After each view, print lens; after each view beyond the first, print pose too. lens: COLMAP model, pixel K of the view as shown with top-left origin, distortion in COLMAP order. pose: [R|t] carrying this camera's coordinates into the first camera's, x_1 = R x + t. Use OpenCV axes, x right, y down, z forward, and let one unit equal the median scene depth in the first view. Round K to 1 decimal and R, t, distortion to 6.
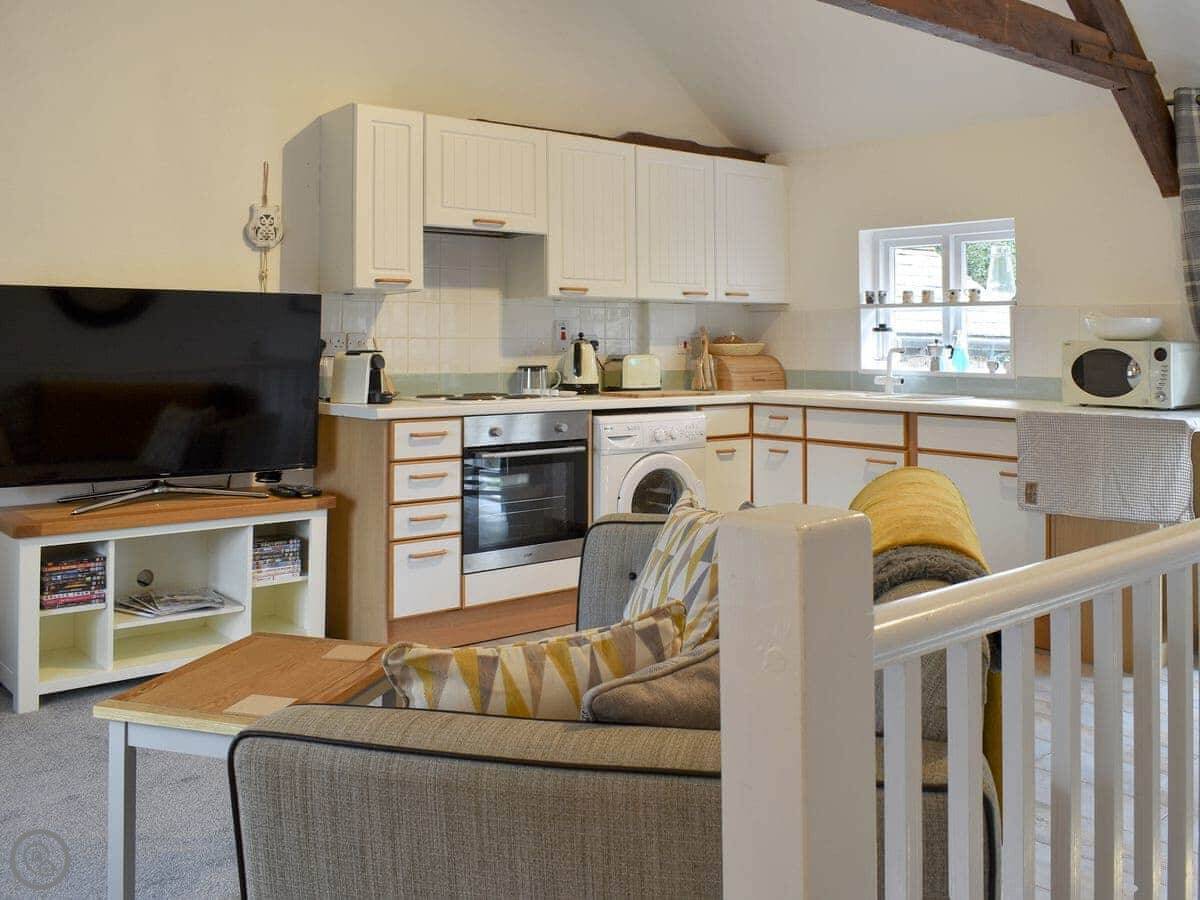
lens RADIAL K [[1130.7, 0, 610.1], [0, 1130.7, 441.9], [0, 0, 1]] dist [-0.101704, 0.000000]
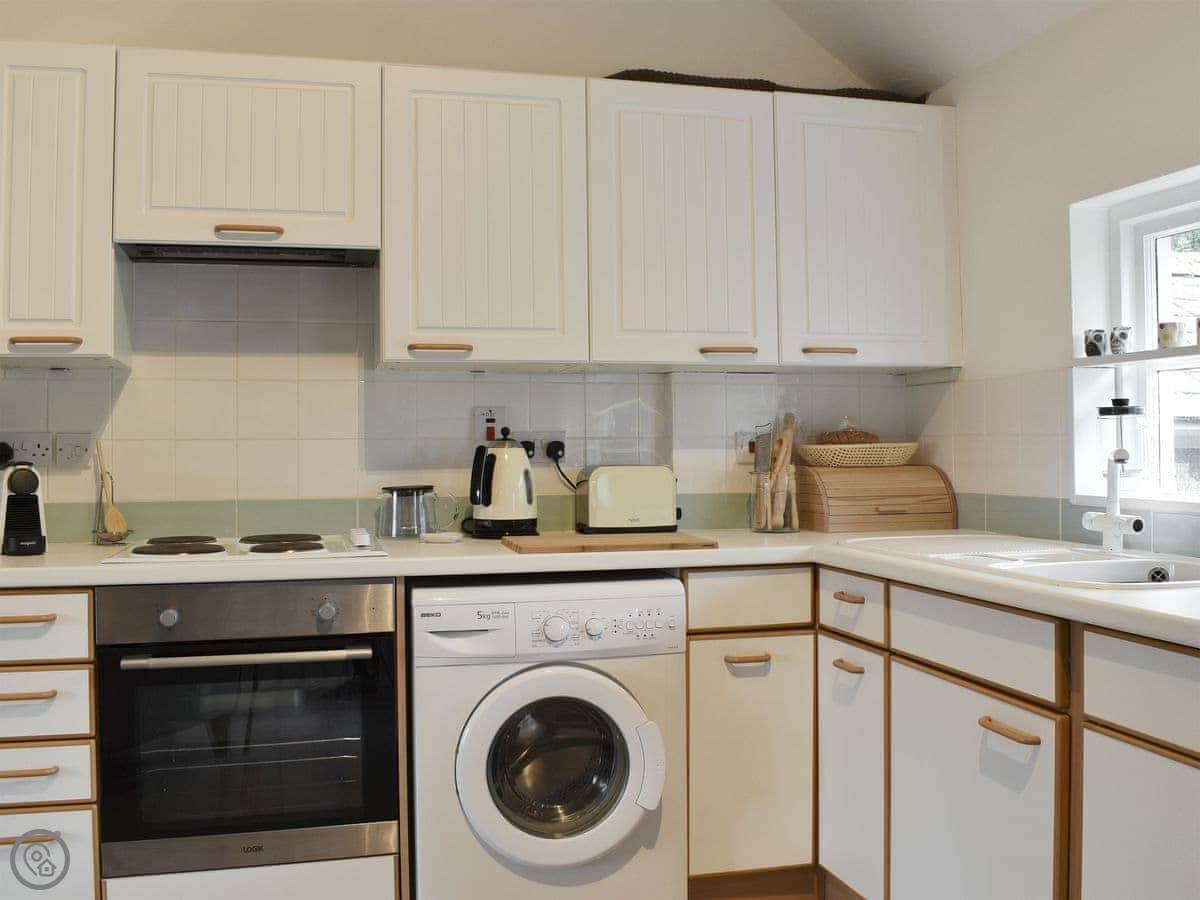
lens RADIAL K [[1130.7, 0, 594.1], [0, 1130.7, 460.8], [0, 0, 1]] dist [-0.101704, 0.000000]
pose [[0.902101, -0.002045, -0.431519, 0.243963], [-0.029451, 0.997365, -0.066293, -0.042774], [0.430518, 0.072512, 0.899664, 0.498558]]
